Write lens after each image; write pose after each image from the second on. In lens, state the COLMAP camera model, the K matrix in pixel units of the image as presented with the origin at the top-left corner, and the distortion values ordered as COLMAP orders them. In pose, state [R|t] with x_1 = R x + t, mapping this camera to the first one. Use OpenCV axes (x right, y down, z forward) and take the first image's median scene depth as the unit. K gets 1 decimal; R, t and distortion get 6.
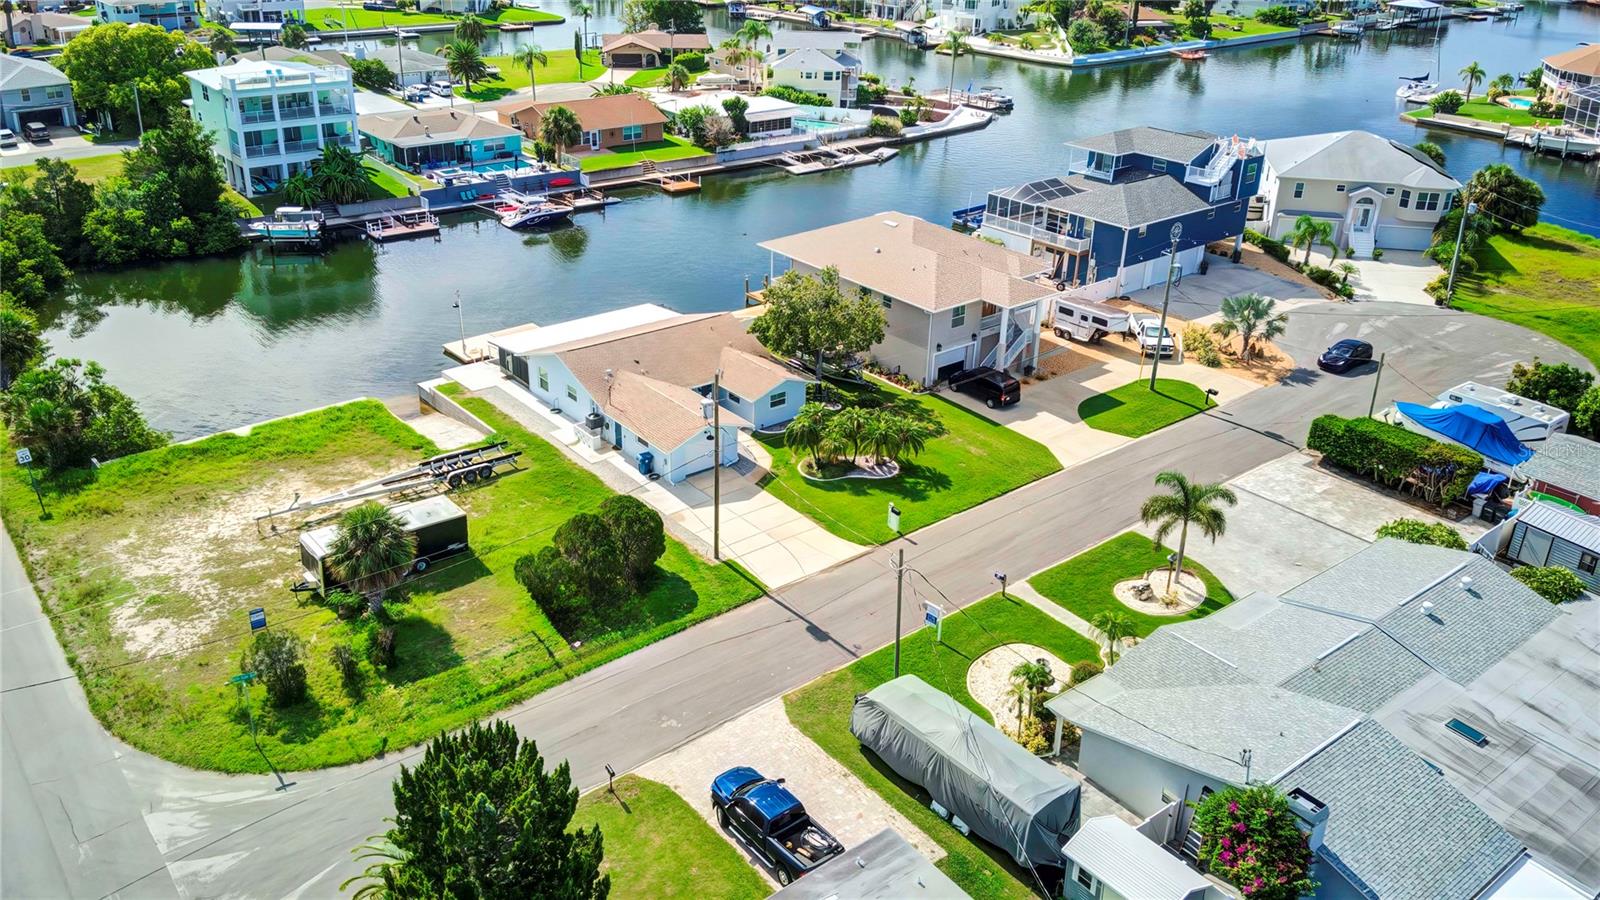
lens RADIAL K [[1205.1, 0, 778.0], [0, 1205.1, 455.8], [0, 0, 1]] dist [0.130509, -0.219377]
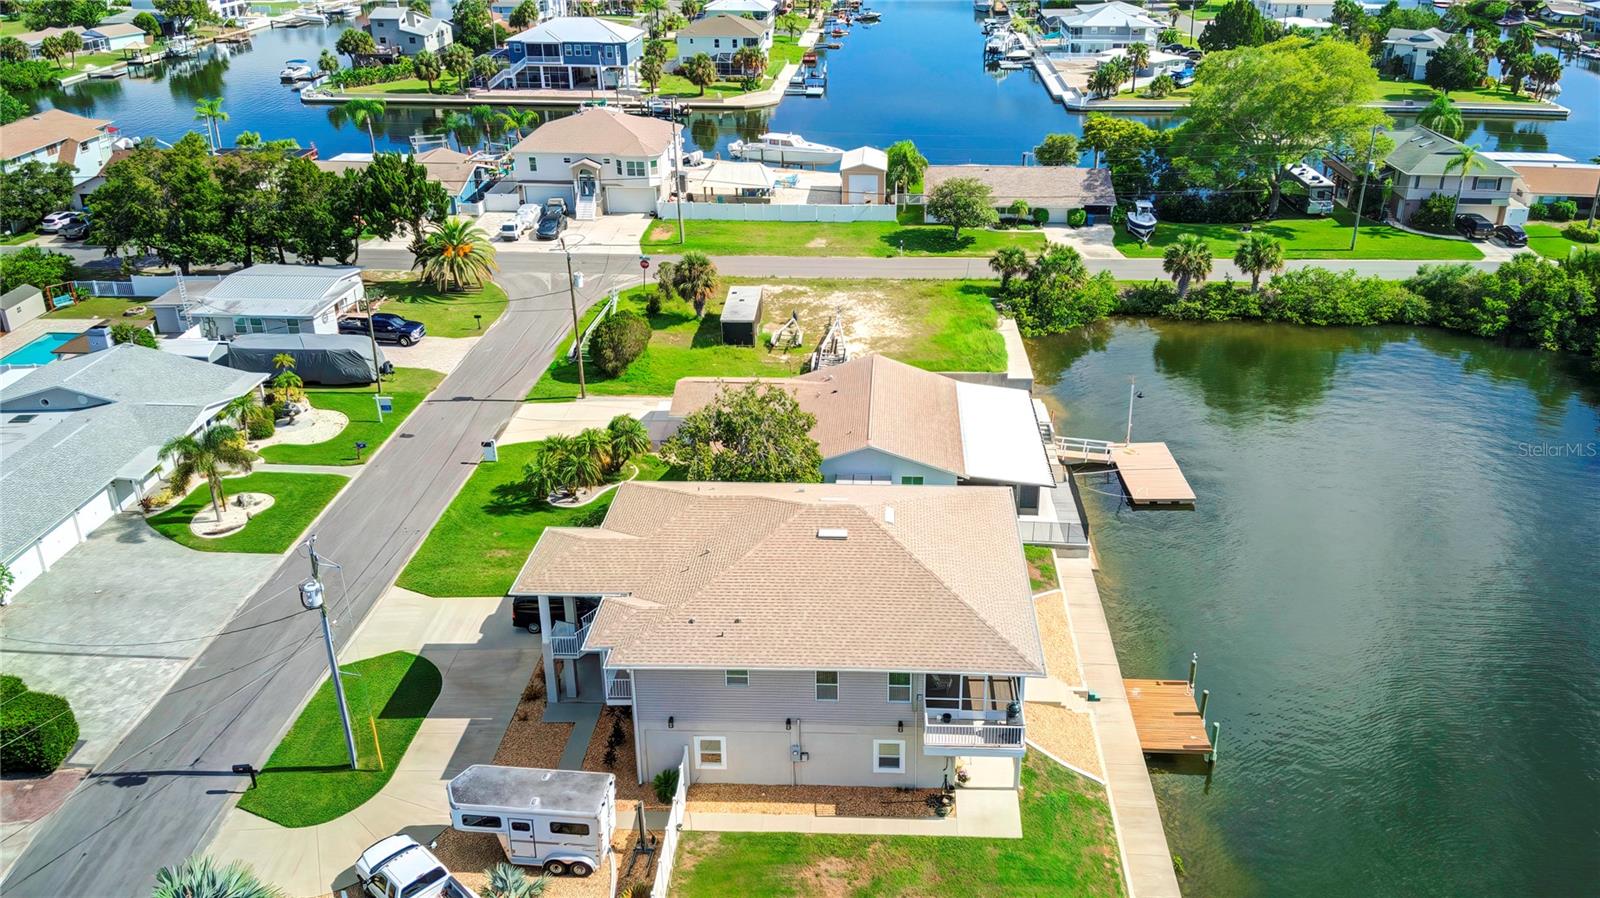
lens RADIAL K [[1156.9, 0, 862.1], [0, 1156.9, 445.2], [0, 0, 1]] dist [0.117613, -0.163902]
pose [[-0.645416, 0.321804, -0.692734, 0.511438], [-0.354427, 0.677203, 0.644808, -0.637218], [0.676624, 0.661693, -0.323021, 1.295242]]
